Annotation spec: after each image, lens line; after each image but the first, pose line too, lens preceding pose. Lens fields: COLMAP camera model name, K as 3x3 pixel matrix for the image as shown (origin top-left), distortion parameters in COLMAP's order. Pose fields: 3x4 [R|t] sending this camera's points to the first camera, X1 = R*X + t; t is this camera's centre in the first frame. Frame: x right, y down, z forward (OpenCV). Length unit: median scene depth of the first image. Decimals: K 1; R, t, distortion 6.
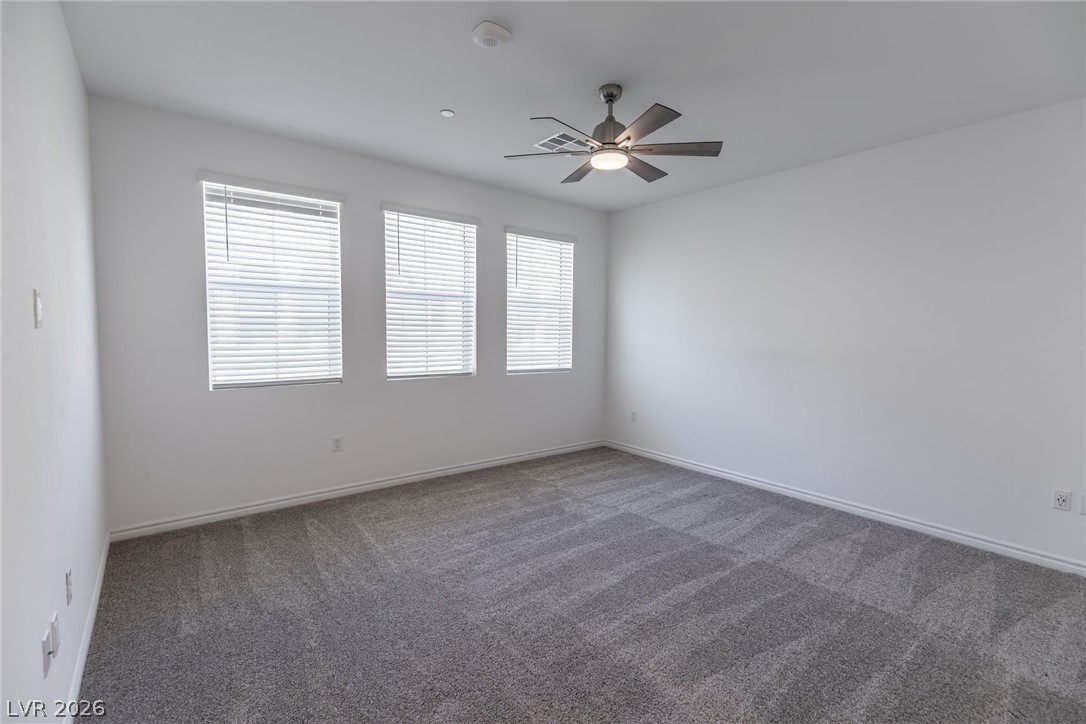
lens RADIAL K [[488.0, 0, 547.1], [0, 488.0, 362.9], [0, 0, 1]] dist [0.004663, -0.000021]
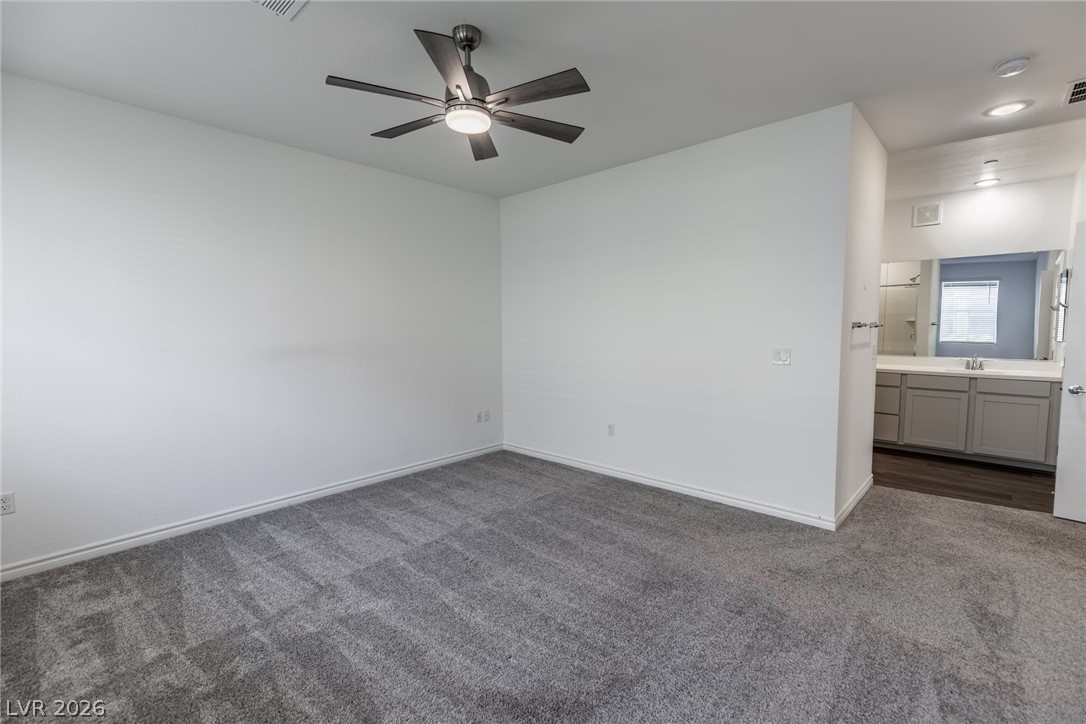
lens RADIAL K [[488.0, 0, 547.1], [0, 488.0, 362.9], [0, 0, 1]] dist [0.004663, -0.000021]
pose [[-0.159859, -0.092656, 0.982782, -0.594824], [0.072994, 0.991750, 0.105375, -0.068530], [-0.984437, 0.088582, -0.151777, 0.824526]]
